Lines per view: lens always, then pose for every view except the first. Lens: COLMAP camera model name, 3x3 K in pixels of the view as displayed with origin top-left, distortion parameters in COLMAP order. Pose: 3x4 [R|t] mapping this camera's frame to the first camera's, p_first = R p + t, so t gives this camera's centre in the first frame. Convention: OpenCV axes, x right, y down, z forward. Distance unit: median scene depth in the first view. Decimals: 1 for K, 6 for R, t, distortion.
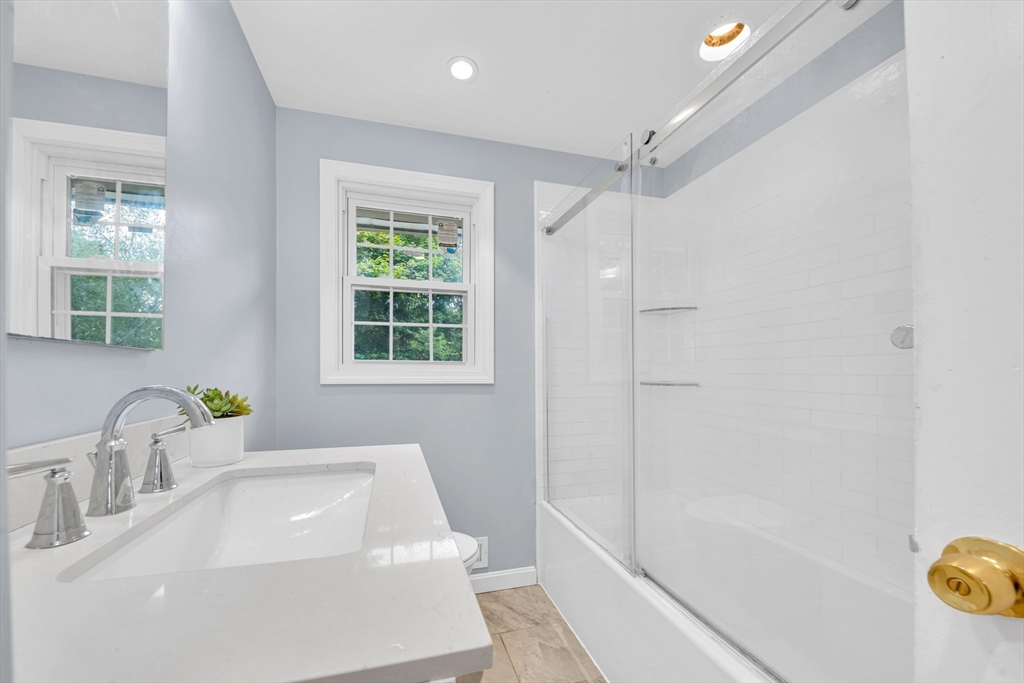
lens RADIAL K [[380.8, 0, 495.5], [0, 380.8, 364.6], [0, 0, 1]] dist [0.008401, -0.000224]
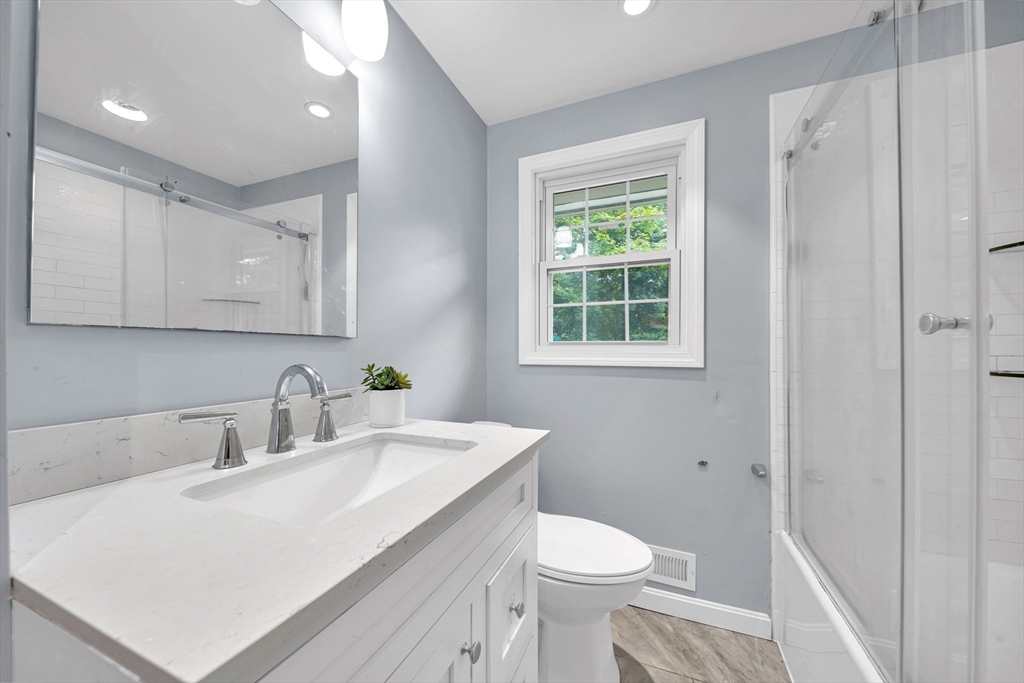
lens RADIAL K [[371.0, 0, 510.5], [0, 371.0, 348.2], [0, 0, 1]] dist [0.006667, -0.004530]
pose [[0.787031, -0.006878, -0.616875, 0.165719], [0.011778, 0.999923, 0.003878, 0.000577], [0.616801, -0.010318, 0.787052, 0.133220]]
